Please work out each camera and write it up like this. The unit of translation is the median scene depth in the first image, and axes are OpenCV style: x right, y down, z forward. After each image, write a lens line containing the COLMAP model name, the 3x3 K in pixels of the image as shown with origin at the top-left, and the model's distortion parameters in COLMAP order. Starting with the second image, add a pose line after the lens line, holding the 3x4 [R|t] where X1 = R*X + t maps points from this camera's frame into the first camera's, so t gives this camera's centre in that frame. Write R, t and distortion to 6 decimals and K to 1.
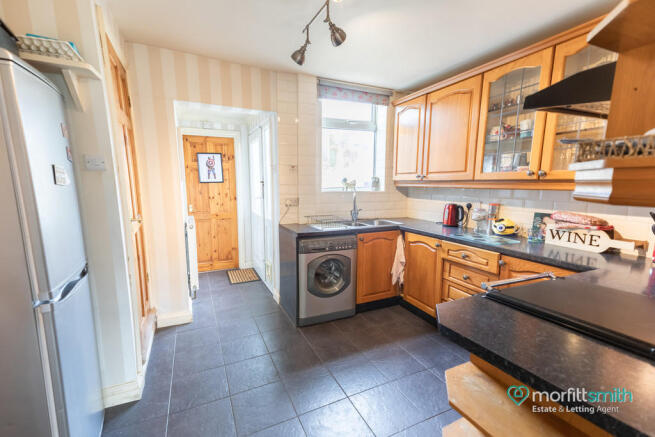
lens RADIAL K [[288.0, 0, 327.5], [0, 288.0, 218.5], [0, 0, 1]] dist [0.041228, 0.000203]
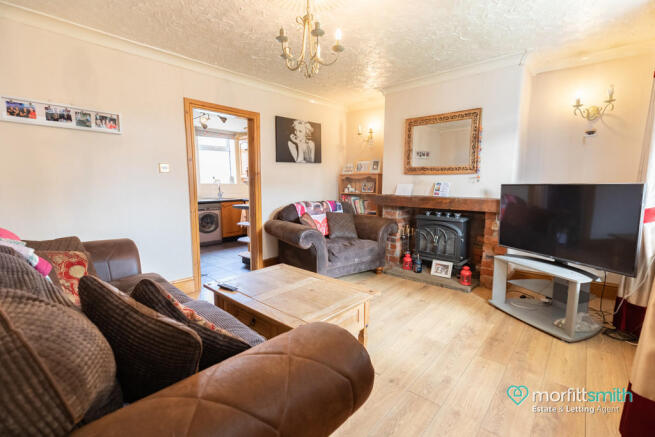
lens RADIAL K [[288.0, 0, 327.5], [0, 288.0, 218.5], [0, 0, 1]] dist [0.041228, 0.000203]
pose [[0.921957, -0.057049, 0.383068, 0.003366], [0.054606, 0.998359, 0.017258, 0.172466], [-0.383424, 0.005007, 0.923559, -1.264922]]
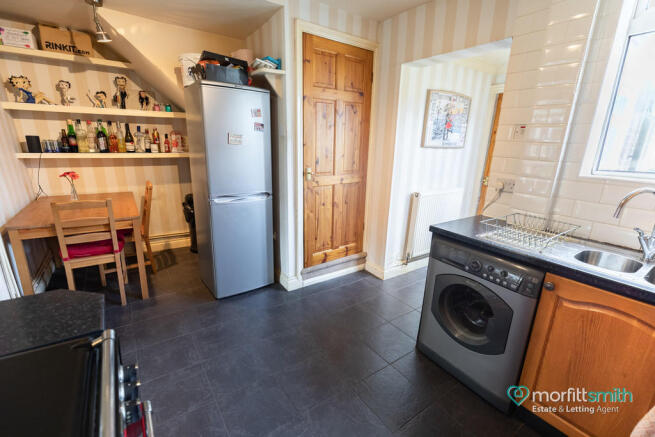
lens RADIAL K [[288.0, 0, 327.5], [0, 288.0, 218.5], [0, 0, 1]] dist [0.041228, 0.000203]
pose [[0.172030, 0.256671, -0.951066, 0.456790], [-0.162818, 0.959589, 0.229520, -0.076891], [0.971543, 0.115366, 0.206869, 0.537127]]
